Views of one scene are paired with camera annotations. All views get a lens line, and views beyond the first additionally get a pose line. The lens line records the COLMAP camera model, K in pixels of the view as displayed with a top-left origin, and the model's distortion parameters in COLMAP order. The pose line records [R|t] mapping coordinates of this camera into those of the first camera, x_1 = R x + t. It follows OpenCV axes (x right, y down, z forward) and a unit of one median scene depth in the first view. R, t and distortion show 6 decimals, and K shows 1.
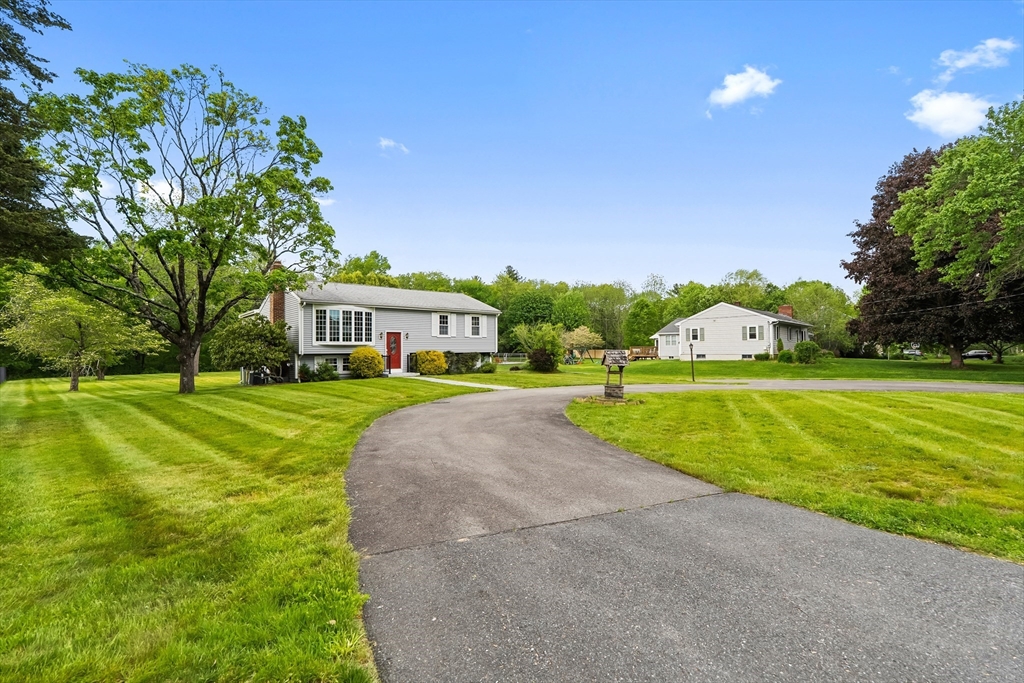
lens RADIAL K [[466.0, 0, 510.1], [0, 466.0, 339.9], [0, 0, 1]] dist [0.003795, 0.000680]
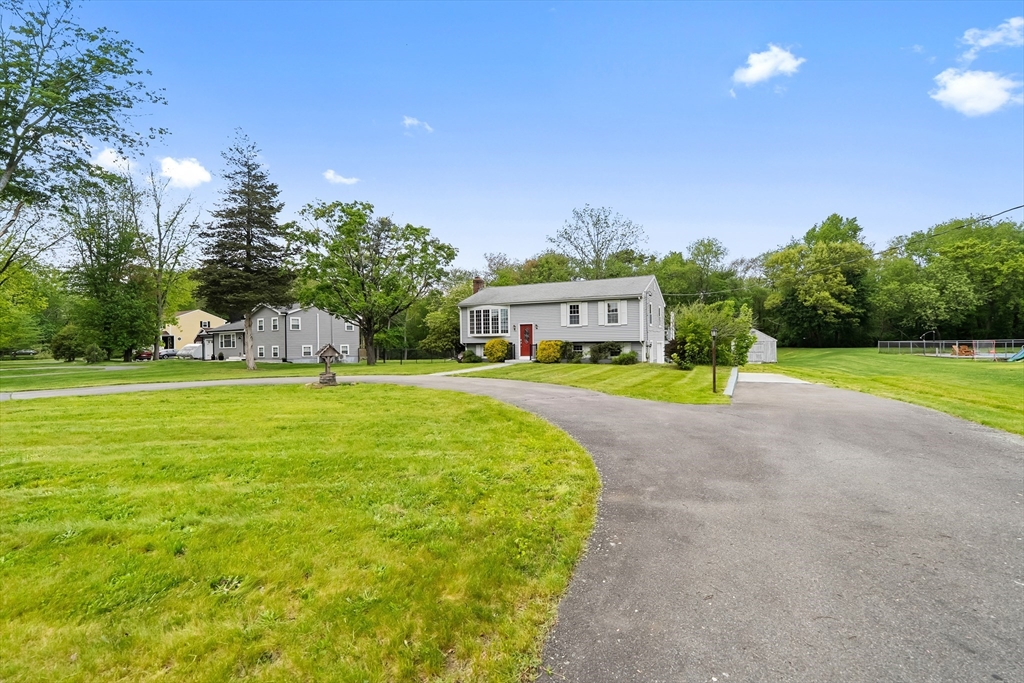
lens RADIAL K [[466.0, 0, 513.1], [0, 466.0, 341.8], [0, 0, 1]] dist [0.003795, 0.000680]
pose [[0.406400, 0.000714, -0.913695, 0.799088], [0.031651, 0.999389, 0.014859, 0.008652], [0.913147, -0.034958, 0.406129, 0.506225]]
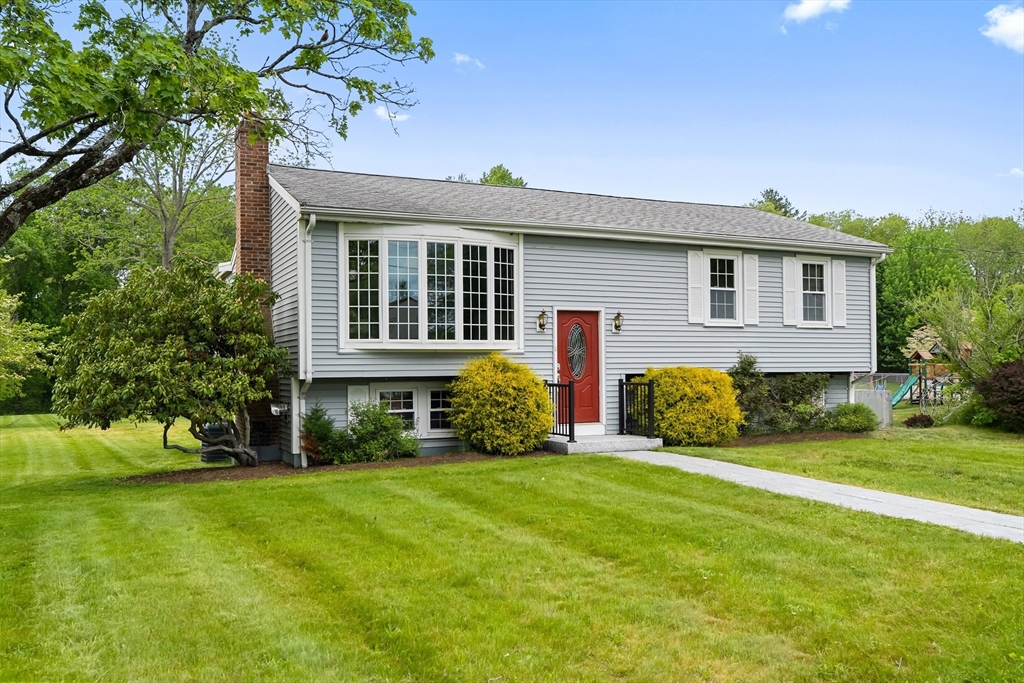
lens RADIAL K [[864.8, 0, 519.4], [0, 864.8, 350.0], [0, 0, 1]] dist [-0.004240, 0.000103]
pose [[0.966765, -0.006385, -0.255588, -0.137108], [0.007616, 0.999964, 0.003824, 0.008208], [0.255554, -0.005643, 0.966778, 0.412032]]
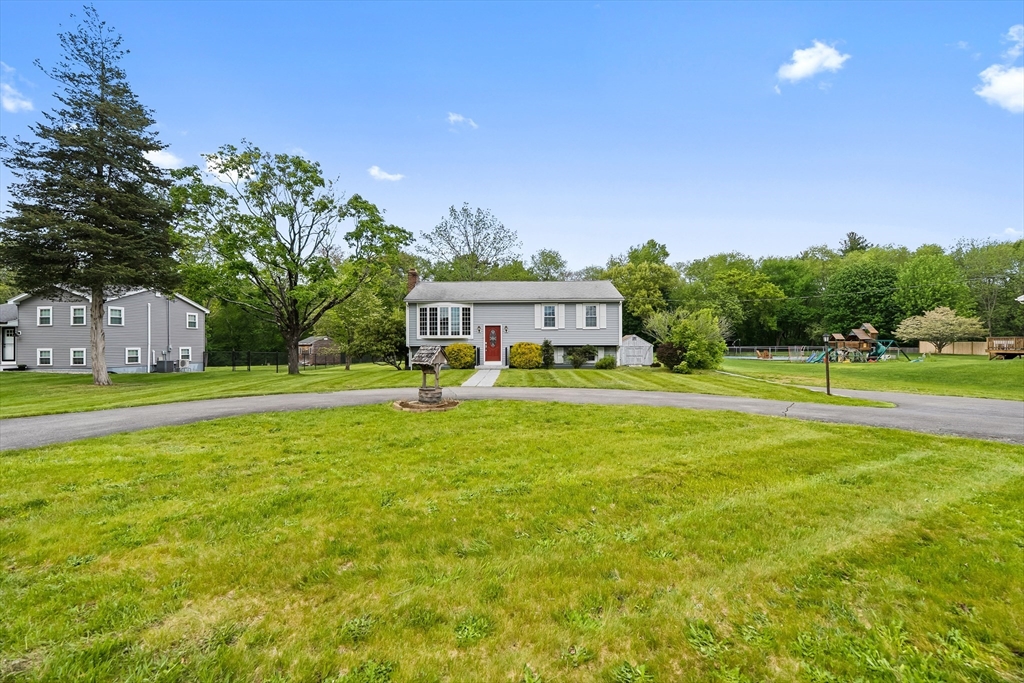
lens RADIAL K [[466.0, 0, 509.0], [0, 466.0, 341.6], [0, 0, 1]] dist [0.003795, 0.000680]
pose [[0.751284, -0.000379, -0.659979, 0.460544], [0.014949, 0.999753, 0.016443, 0.002332], [0.659809, -0.022219, 0.751104, 0.253432]]
